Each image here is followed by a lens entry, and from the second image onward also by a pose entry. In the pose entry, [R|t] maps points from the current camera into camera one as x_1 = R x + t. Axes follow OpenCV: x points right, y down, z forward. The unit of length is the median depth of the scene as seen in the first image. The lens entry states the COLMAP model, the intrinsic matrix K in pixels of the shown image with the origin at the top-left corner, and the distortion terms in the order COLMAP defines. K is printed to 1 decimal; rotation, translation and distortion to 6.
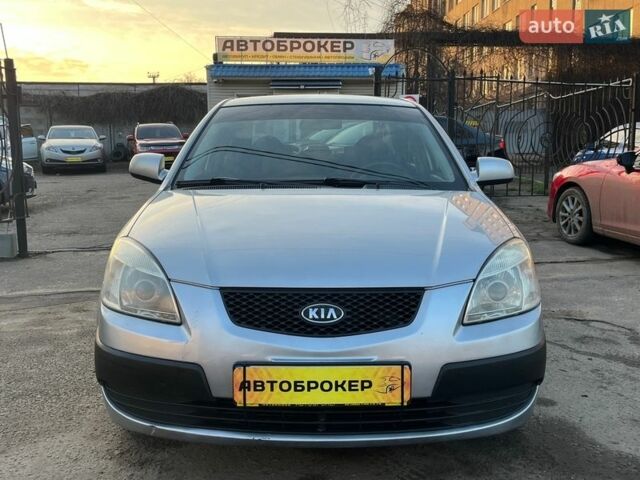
lens RADIAL K [[633.6, 0, 325.2], [0, 633.6, 241.7], [0, 0, 1]] dist [0.055144, -0.038348]
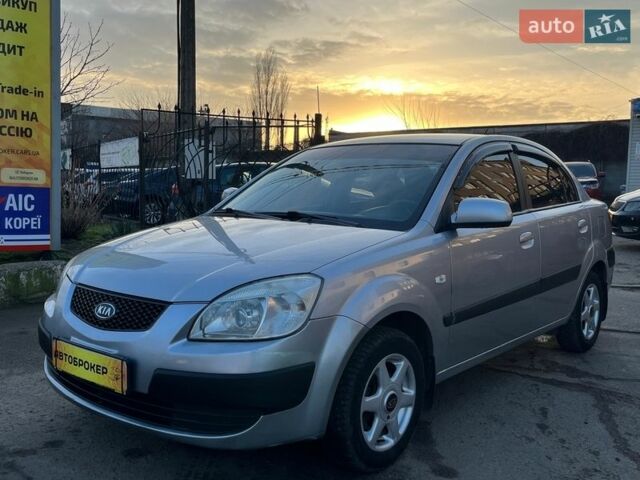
lens RADIAL K [[633.6, 0, 325.2], [0, 633.6, 241.7], [0, 0, 1]] dist [0.055144, -0.038348]
pose [[0.754850, 0.063480, -0.652819, 1.186637], [-0.103368, 0.994381, -0.022830, -0.042520], [0.647701, 0.084714, 0.757170, 0.307403]]
